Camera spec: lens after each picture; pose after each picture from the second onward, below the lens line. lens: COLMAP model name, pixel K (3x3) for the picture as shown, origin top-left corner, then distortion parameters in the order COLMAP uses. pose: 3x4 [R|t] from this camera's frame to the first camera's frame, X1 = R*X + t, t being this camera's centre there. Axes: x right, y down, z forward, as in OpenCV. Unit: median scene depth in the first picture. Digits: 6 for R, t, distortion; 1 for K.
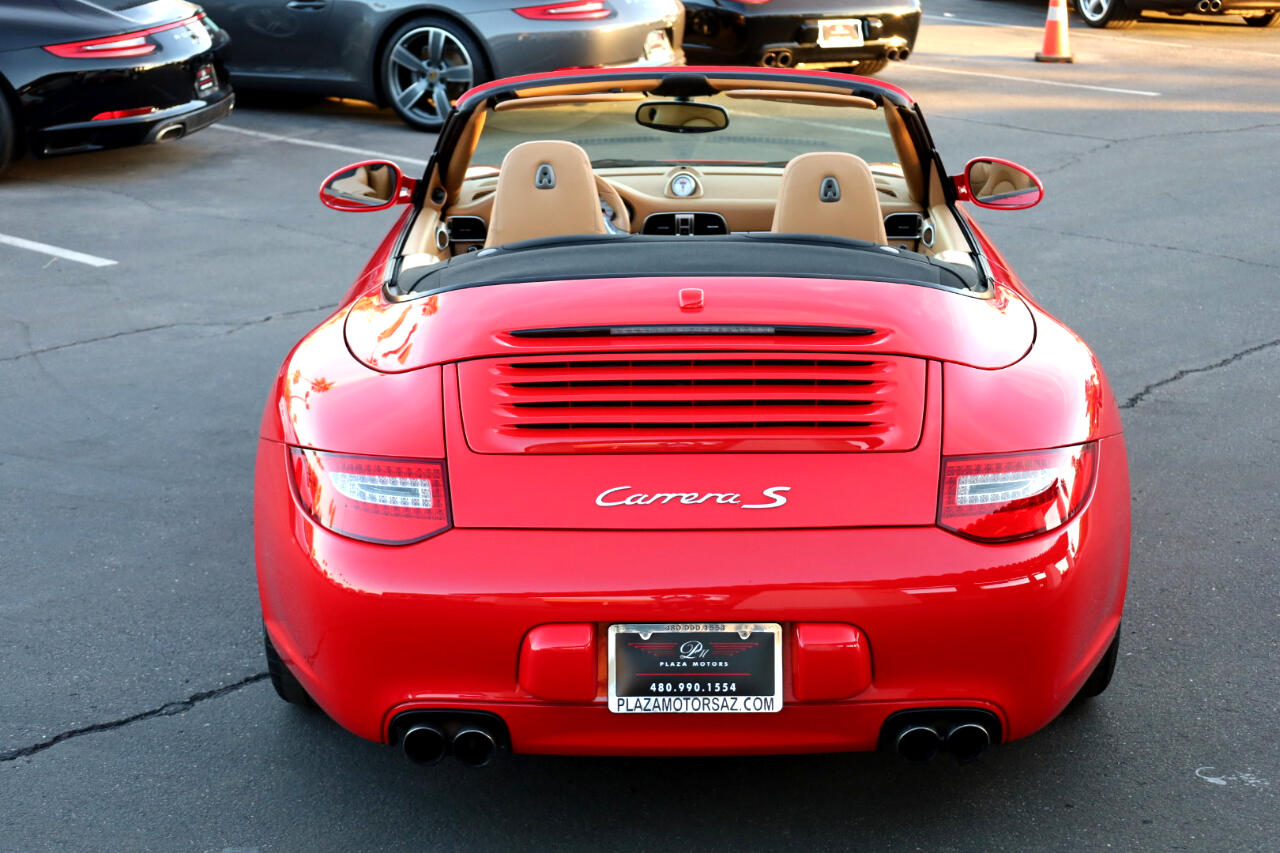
lens RADIAL K [[2494.3, 0, 677.4], [0, 2494.3, 426.9], [0, 0, 1]] dist [-0.031125, 0.147983]
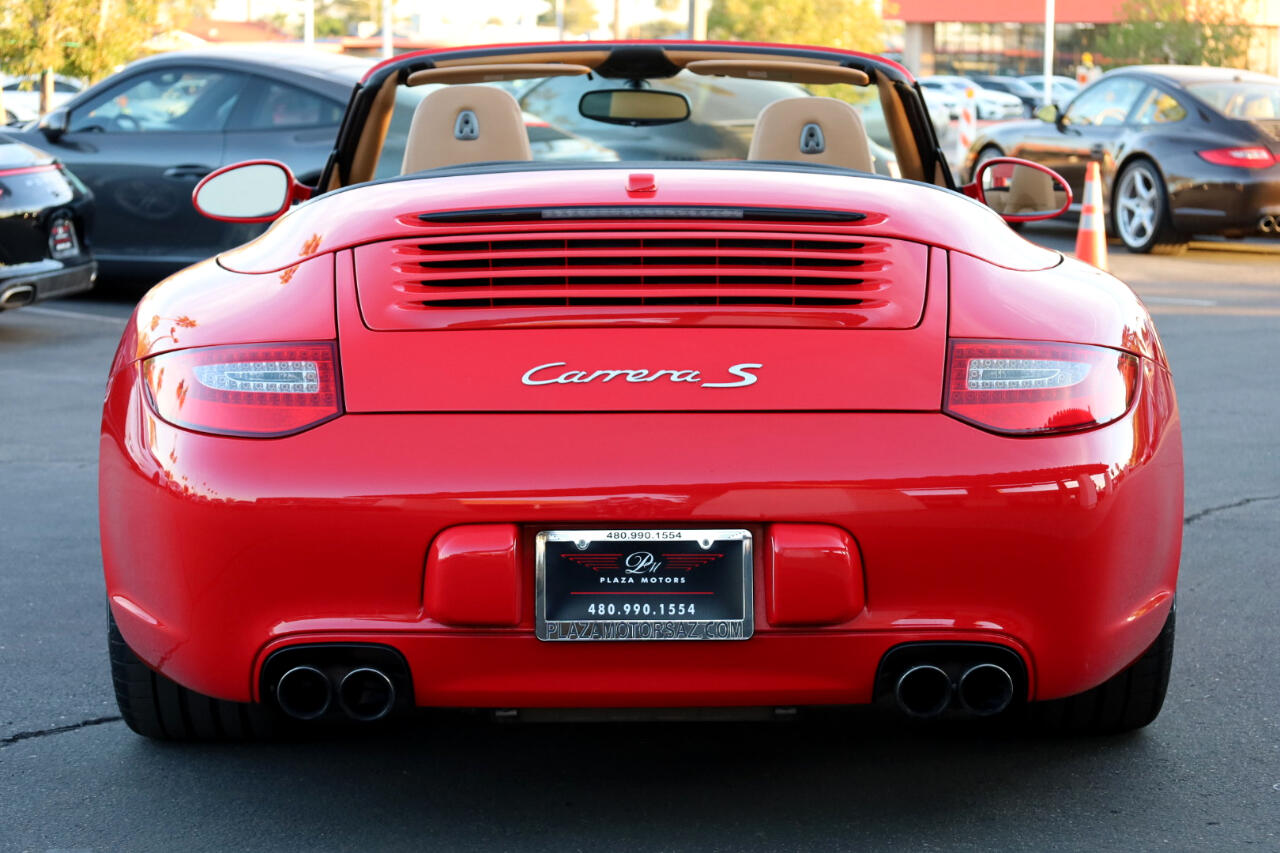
lens RADIAL K [[3039.2, 0, 699.0], [0, 3039.2, 426.4], [0, 0, 1]] dist [-0.019754, 0.252203]
pose [[0.999812, 0.001555, 0.019314, 0.005663], [0.001277, 0.989319, -0.145763, 0.184973], [-0.019334, 0.145760, 0.989131, 0.025288]]
